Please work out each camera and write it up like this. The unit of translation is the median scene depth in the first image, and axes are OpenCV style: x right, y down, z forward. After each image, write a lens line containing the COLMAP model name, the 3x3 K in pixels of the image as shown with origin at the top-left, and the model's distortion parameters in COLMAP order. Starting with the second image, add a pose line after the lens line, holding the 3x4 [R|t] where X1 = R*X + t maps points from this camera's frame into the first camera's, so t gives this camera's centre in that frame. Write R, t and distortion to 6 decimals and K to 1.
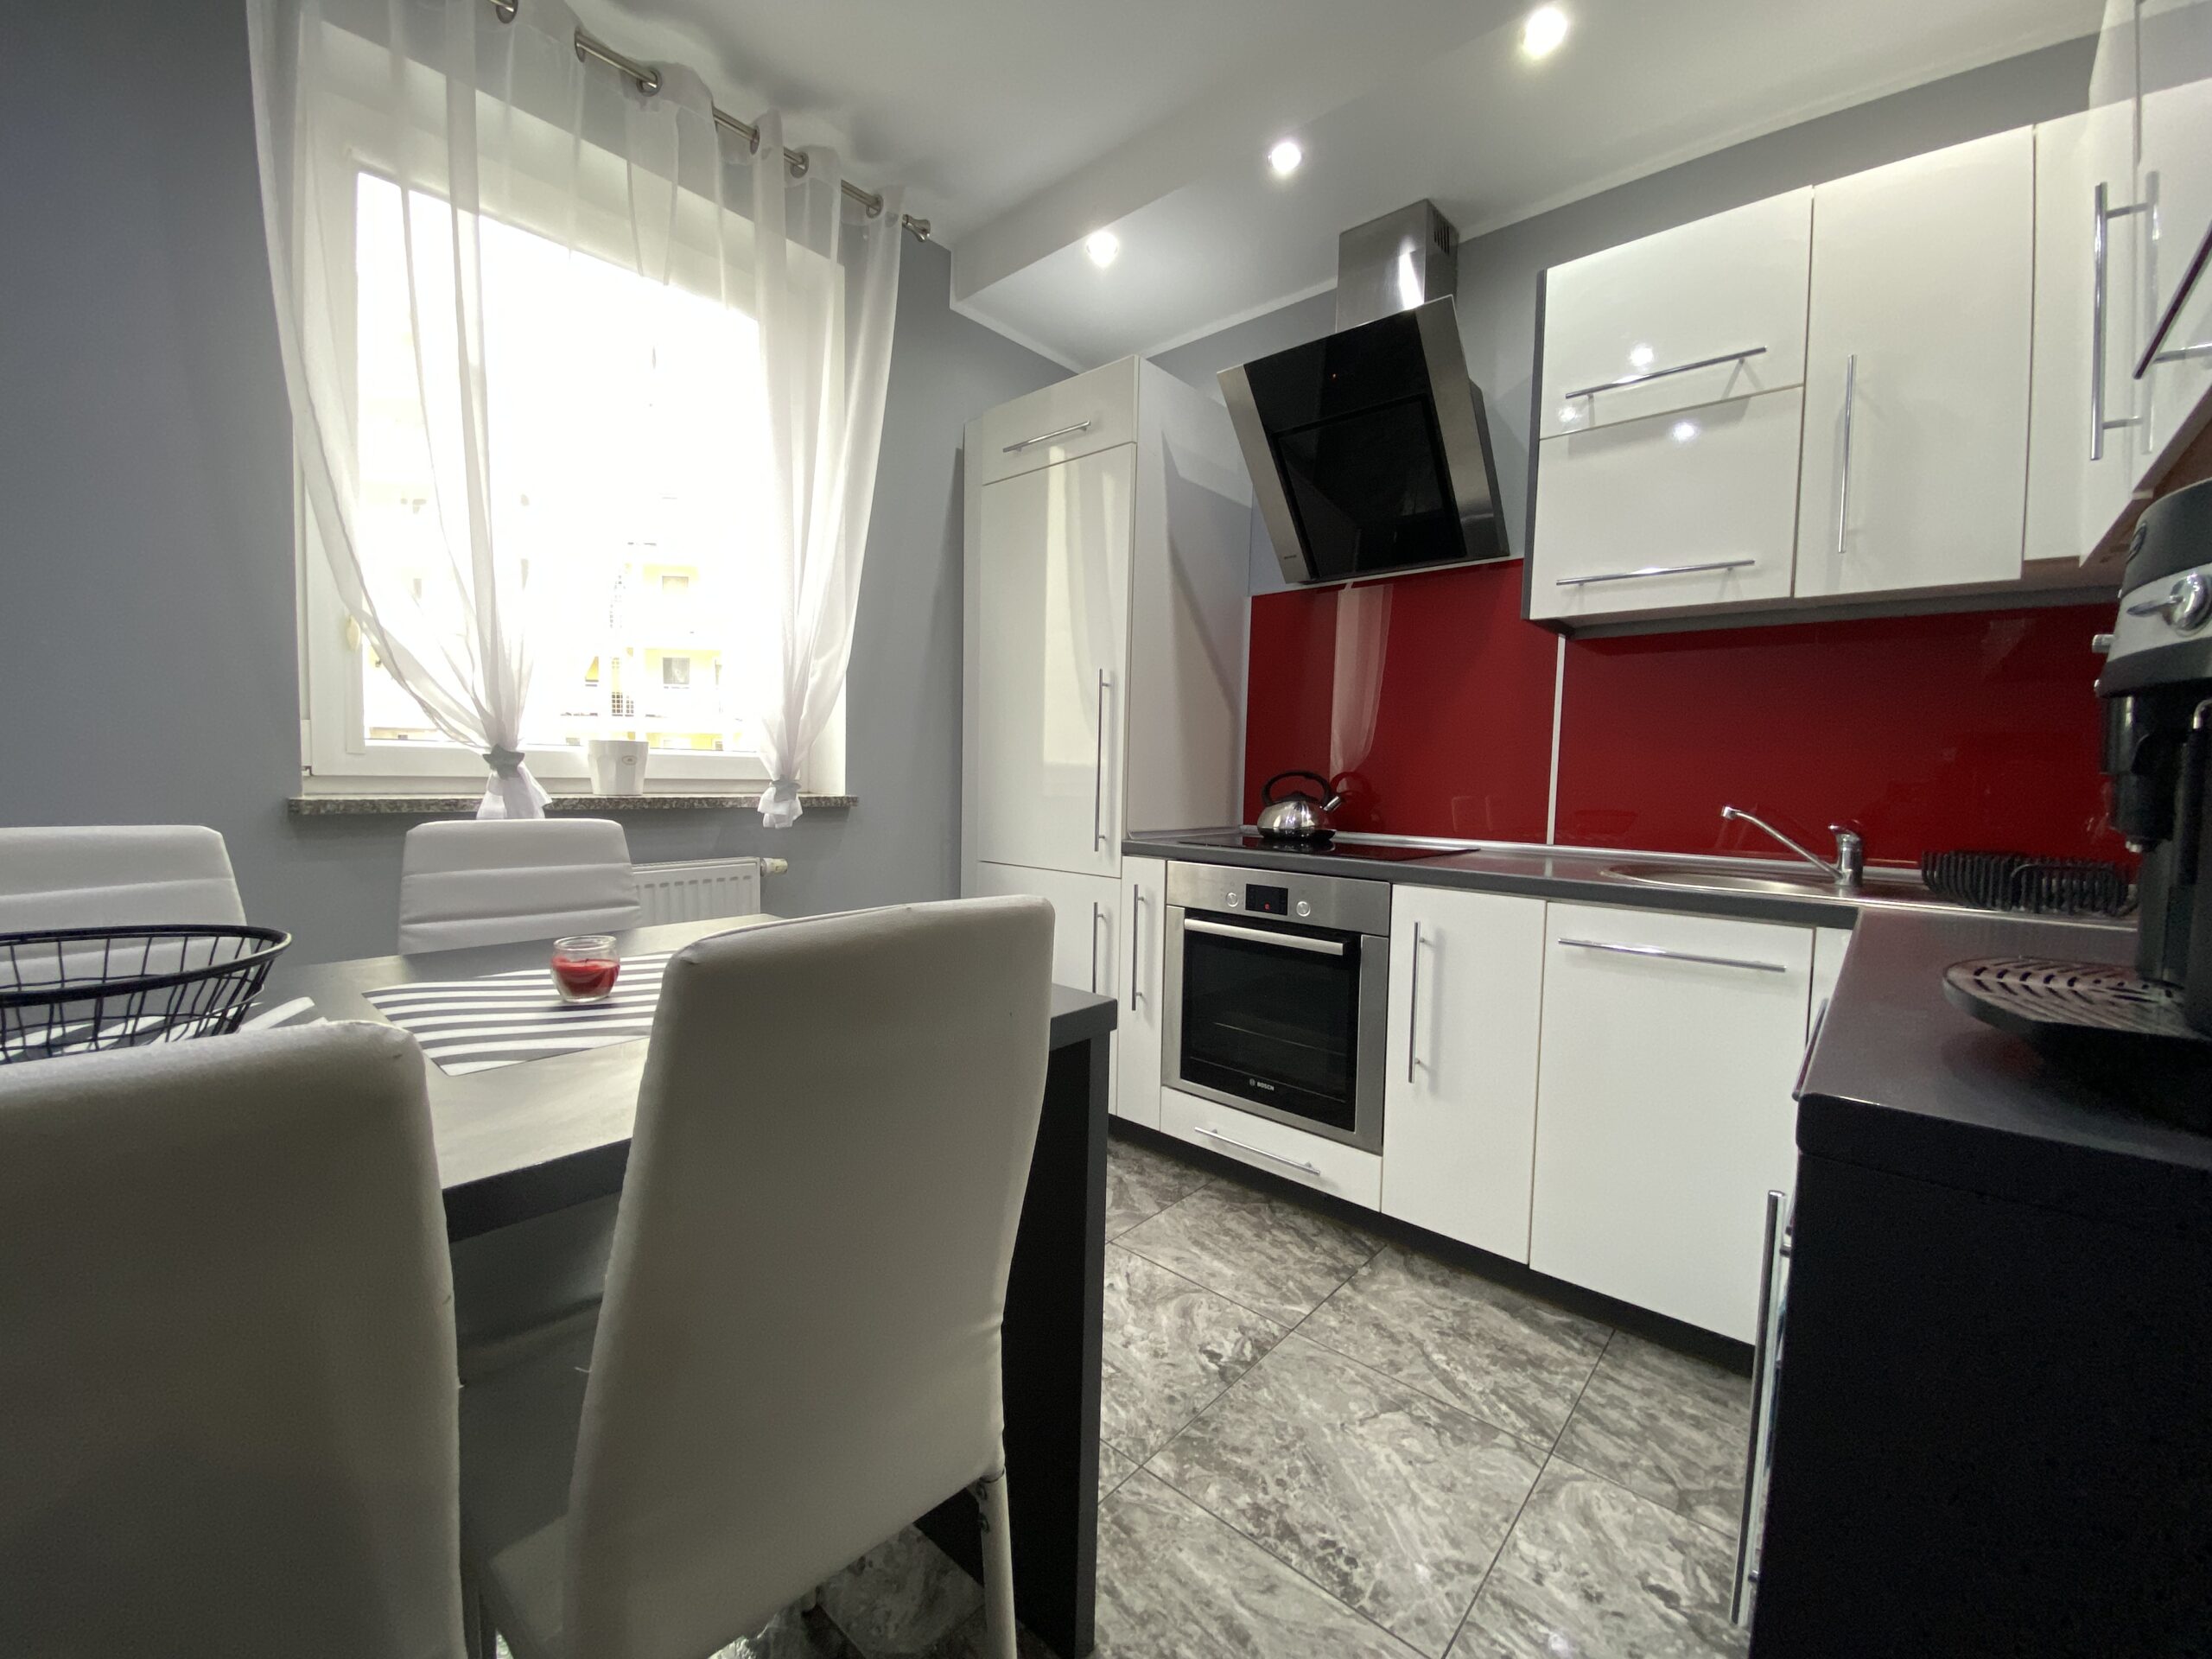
lens RADIAL K [[895.7, 0, 1092.3], [0, 895.7, 818.3], [0, 0, 1]] dist [-0.002004, -0.004258]
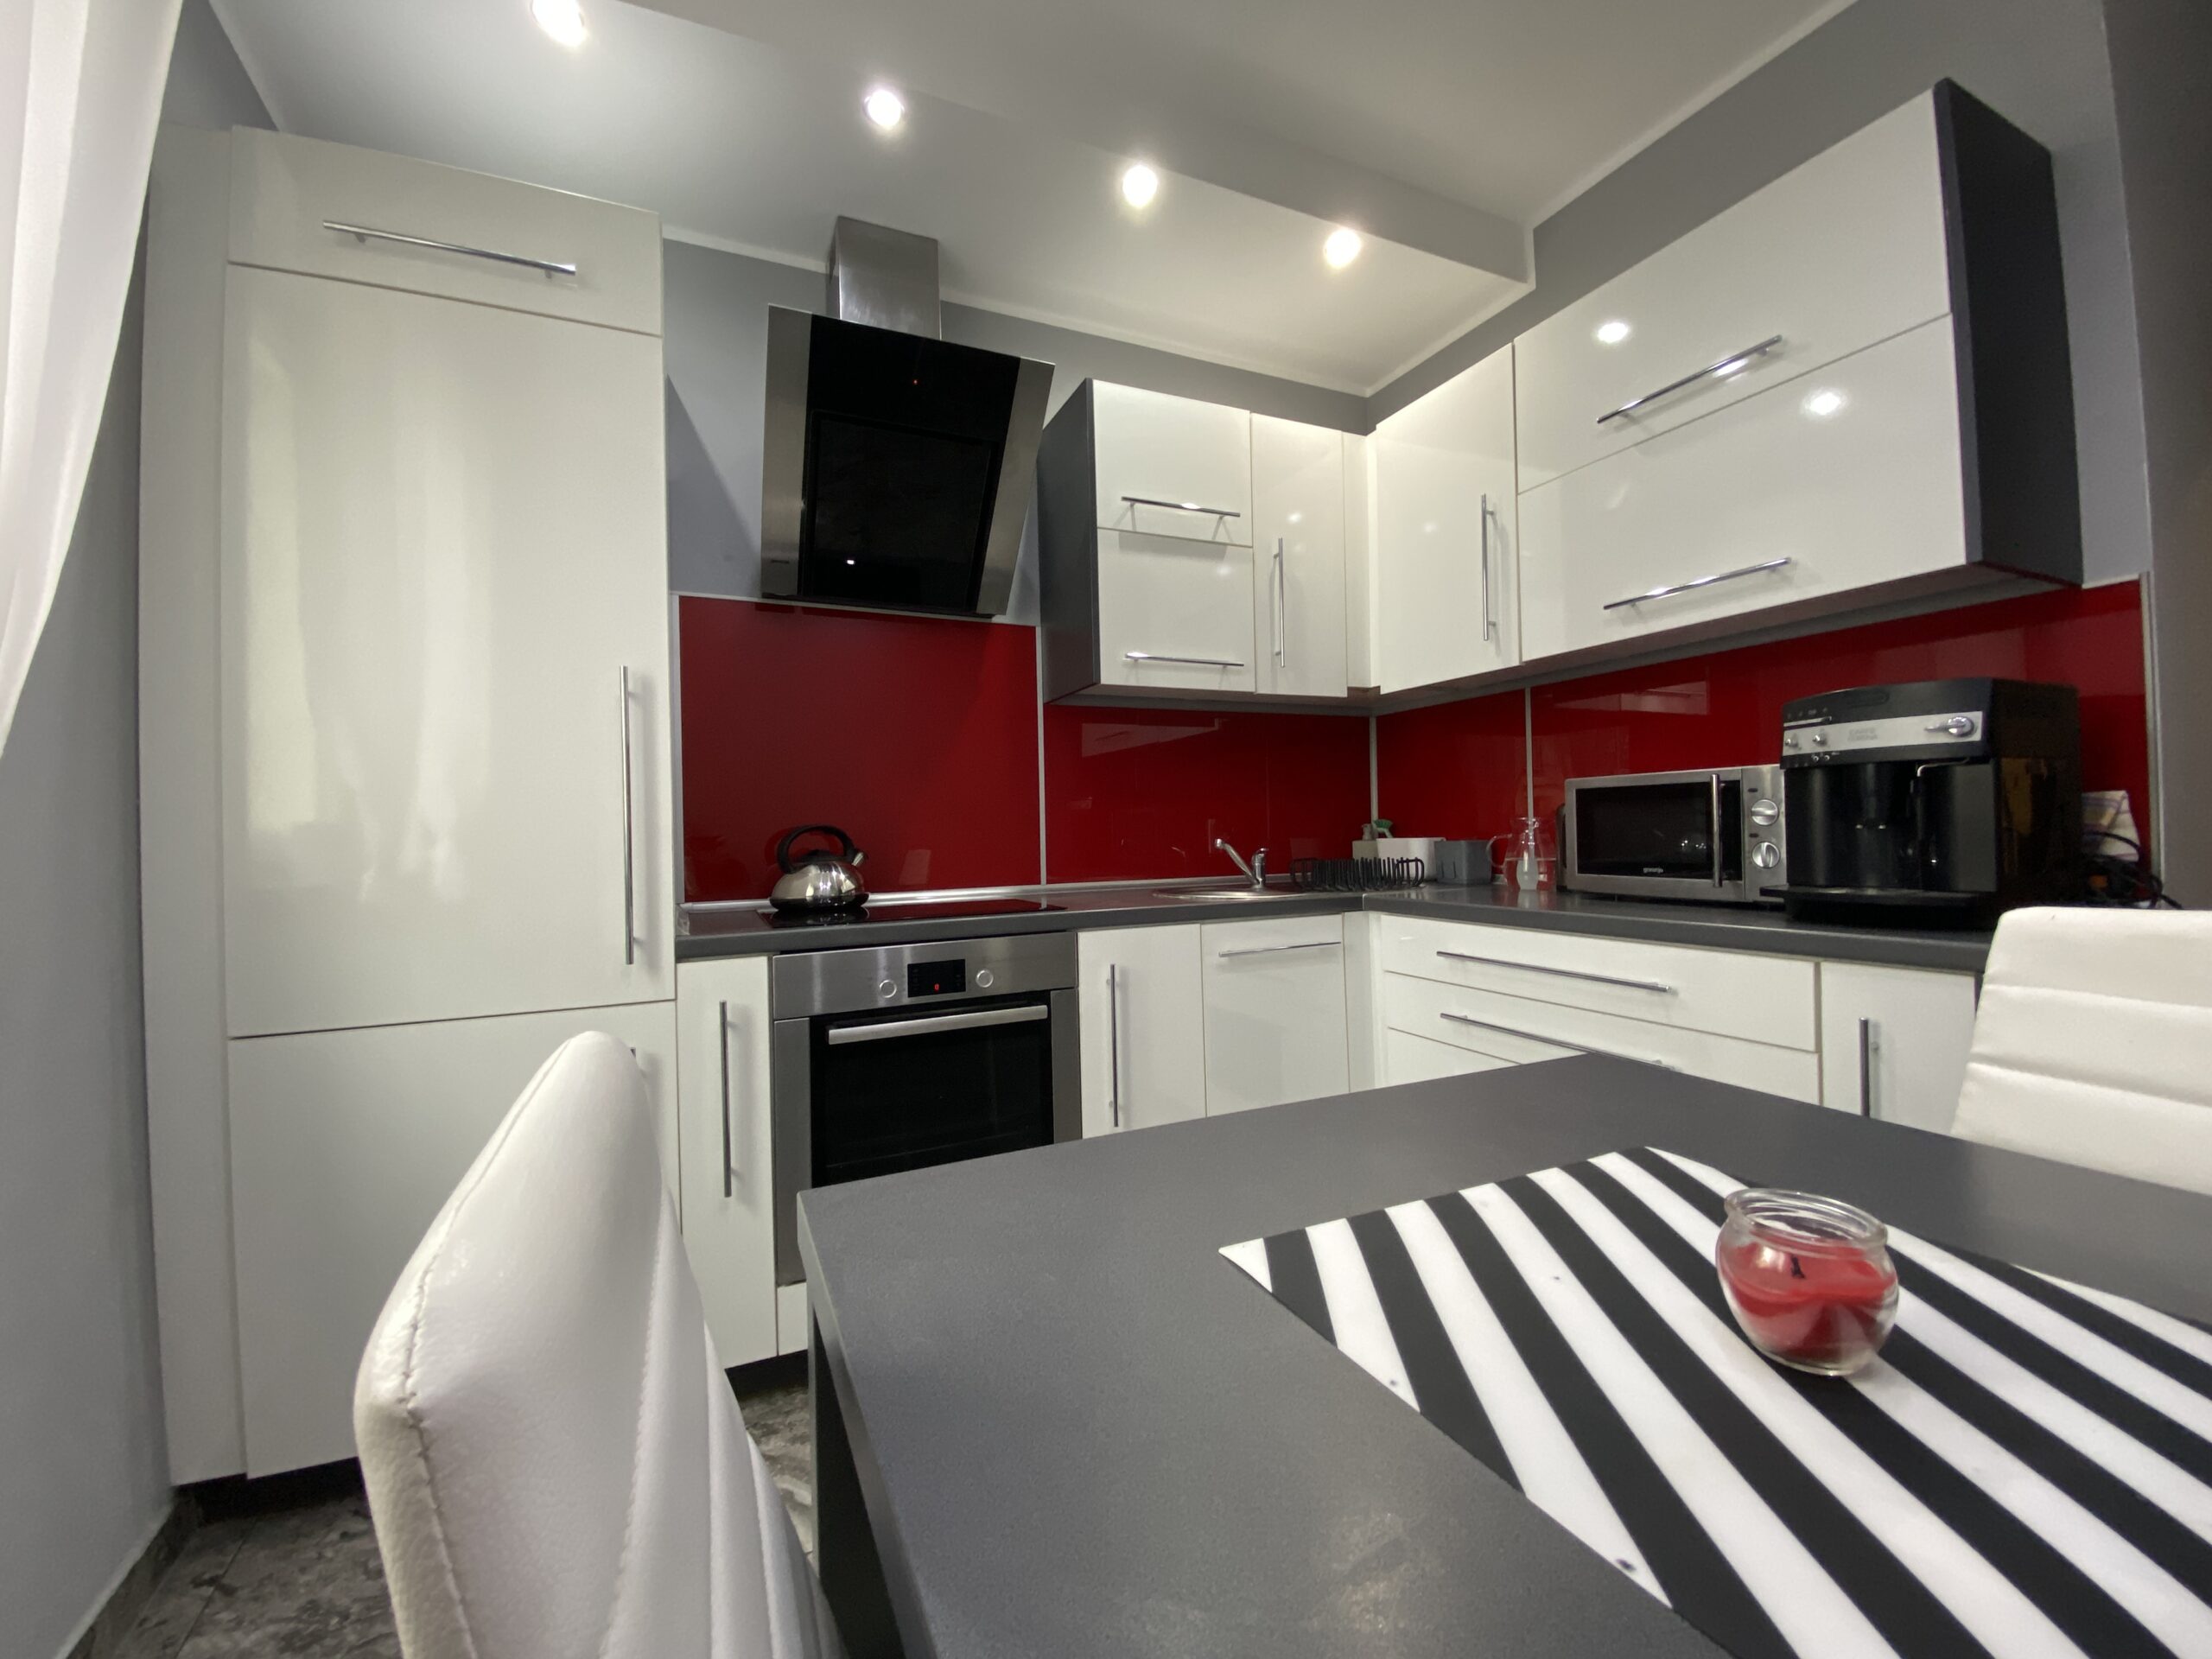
lens RADIAL K [[895.7, 0, 1094.0], [0, 895.7, 833.6], [0, 0, 1]] dist [-0.002004, -0.004258]
pose [[0.417166, -0.037670, 0.908049, -0.490889], [0.076214, 0.997071, 0.006350, -0.037925], [-0.905629, 0.066557, 0.418815, 0.496181]]
